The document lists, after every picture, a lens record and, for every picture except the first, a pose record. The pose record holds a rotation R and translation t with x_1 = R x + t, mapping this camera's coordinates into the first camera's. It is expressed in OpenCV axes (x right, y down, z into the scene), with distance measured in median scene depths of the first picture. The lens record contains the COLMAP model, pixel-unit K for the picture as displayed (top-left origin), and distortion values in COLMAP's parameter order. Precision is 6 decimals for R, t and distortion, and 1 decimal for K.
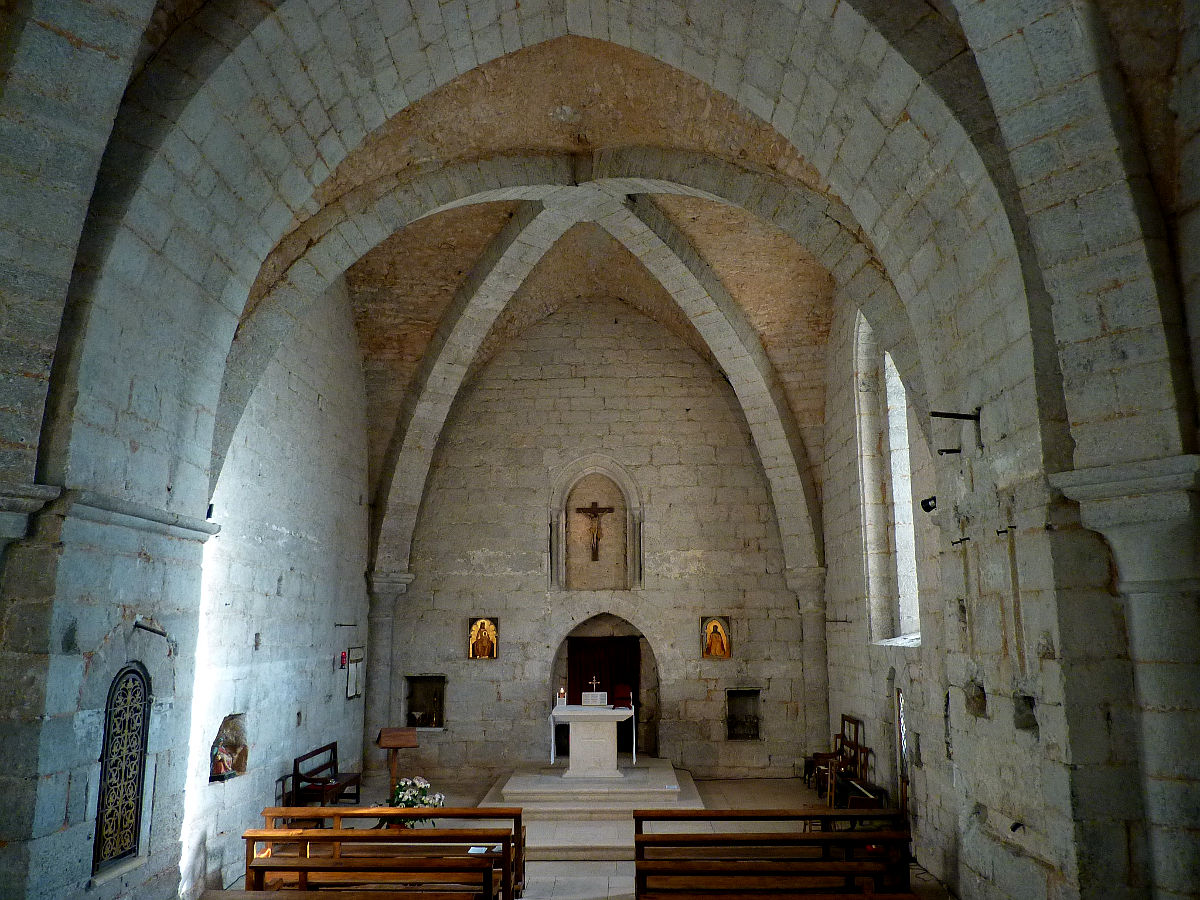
lens RADIAL K [[891.7, 0, 600.4], [0, 891.7, 447.4], [0, 0, 1]] dist [-0.027758, -0.001277]
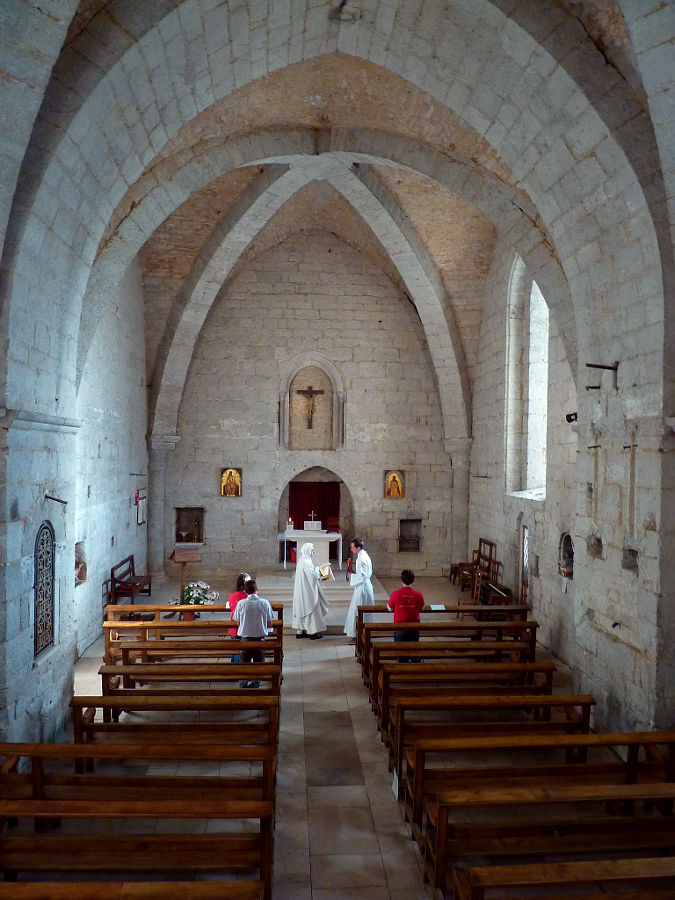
lens RADIAL K [[668.7, 0, 335.9], [0, 668.7, 453.8], [0, 0, 1]] dist [-0.027758, -0.001277]
pose [[0.995542, 0.017676, 0.092653, -0.113819], [-0.035407, 0.980484, 0.193385, -0.070187], [-0.087426, -0.195803, 0.976738, -0.068633]]
